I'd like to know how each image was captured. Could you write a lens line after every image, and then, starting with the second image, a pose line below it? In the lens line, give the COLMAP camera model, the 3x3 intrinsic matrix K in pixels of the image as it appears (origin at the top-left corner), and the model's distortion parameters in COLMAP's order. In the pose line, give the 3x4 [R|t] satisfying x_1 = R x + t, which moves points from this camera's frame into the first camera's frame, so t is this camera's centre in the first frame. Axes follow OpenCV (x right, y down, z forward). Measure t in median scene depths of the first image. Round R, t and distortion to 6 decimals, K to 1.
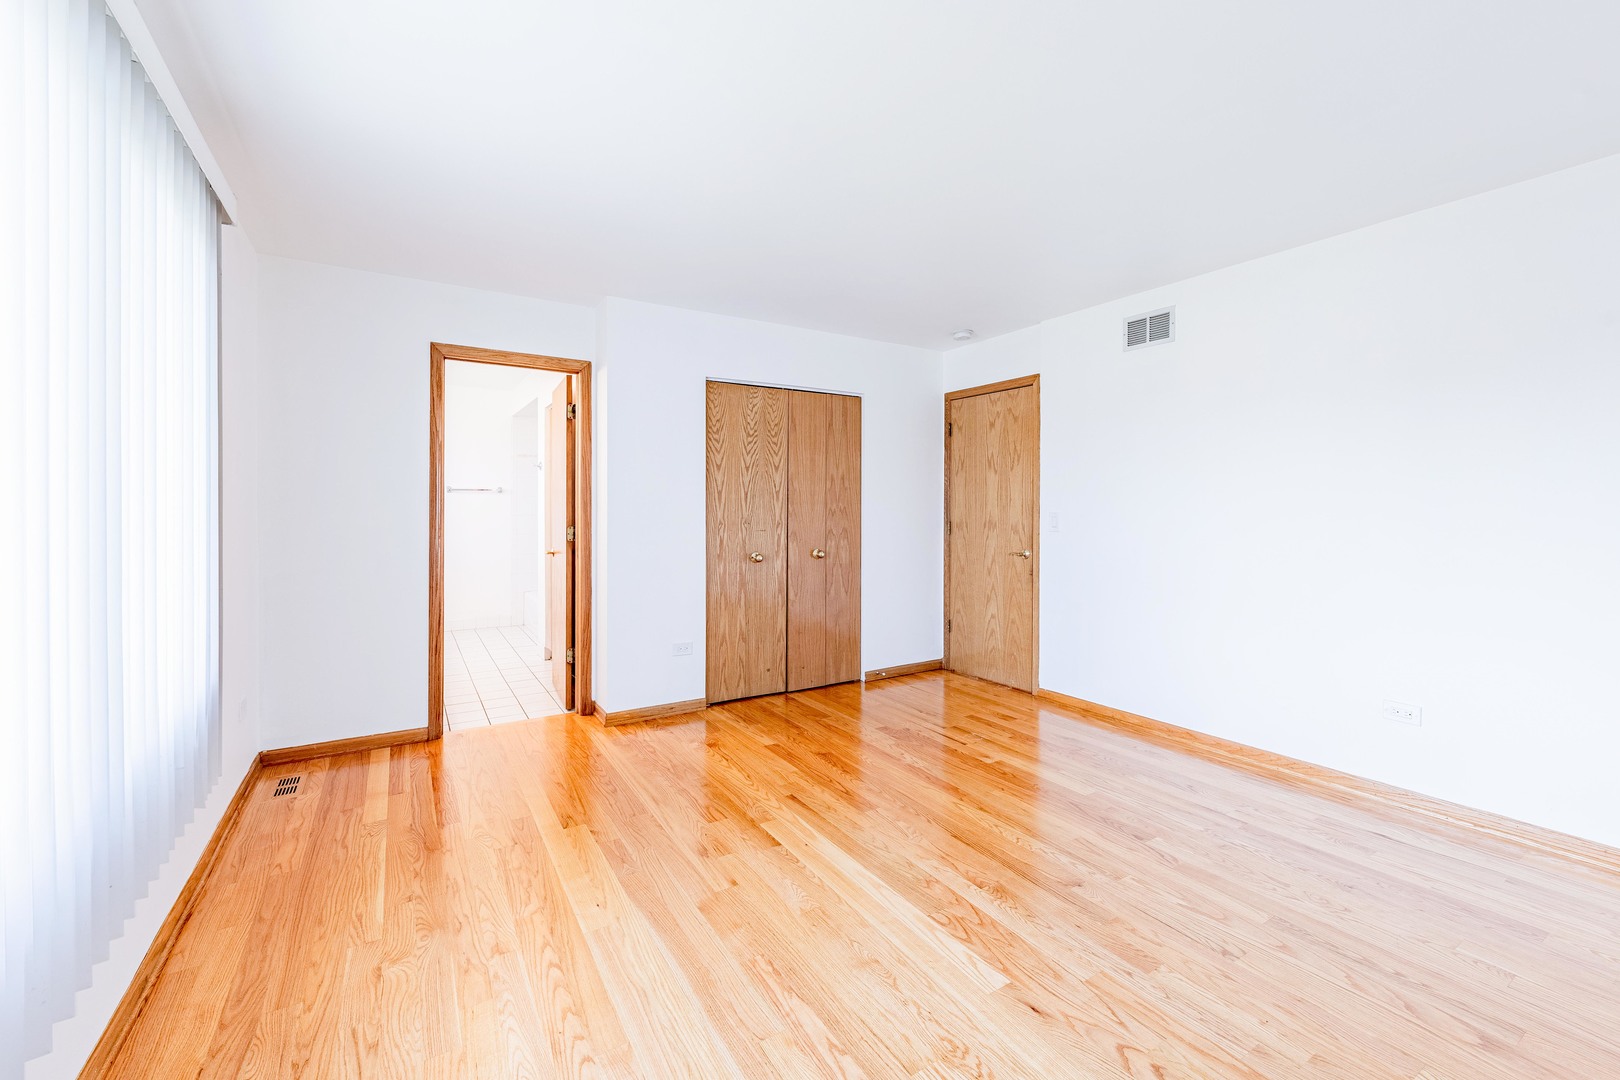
lens RADIAL K [[668.9, 0, 810.0], [0, 668.9, 537.9], [0, 0, 1]] dist [0.006531, -0.003804]
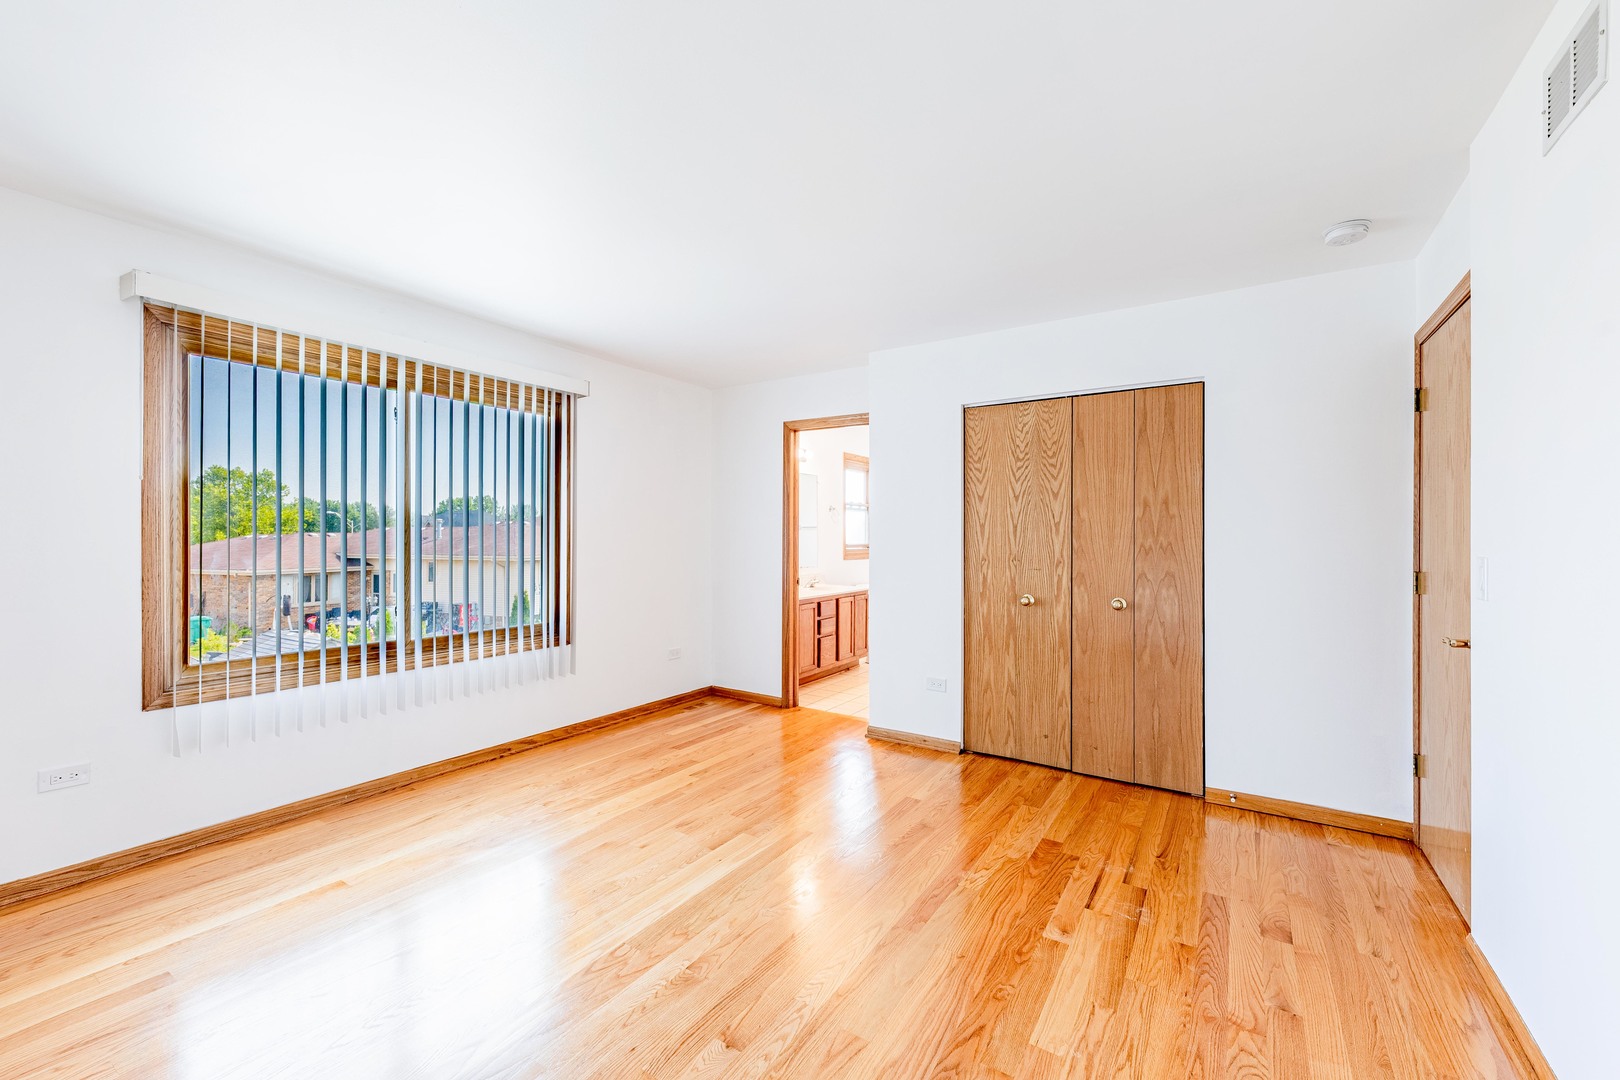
lens RADIAL K [[650.1, 0, 805.8], [0, 650.1, 561.9], [0, 0, 1]] dist [0.001093, 0.000097]
pose [[0.420081, 0.034611, -0.906827, 0.563996], [-0.046149, 0.998794, 0.016743, -0.021232], [0.906313, 0.034815, 0.421171, 0.392921]]
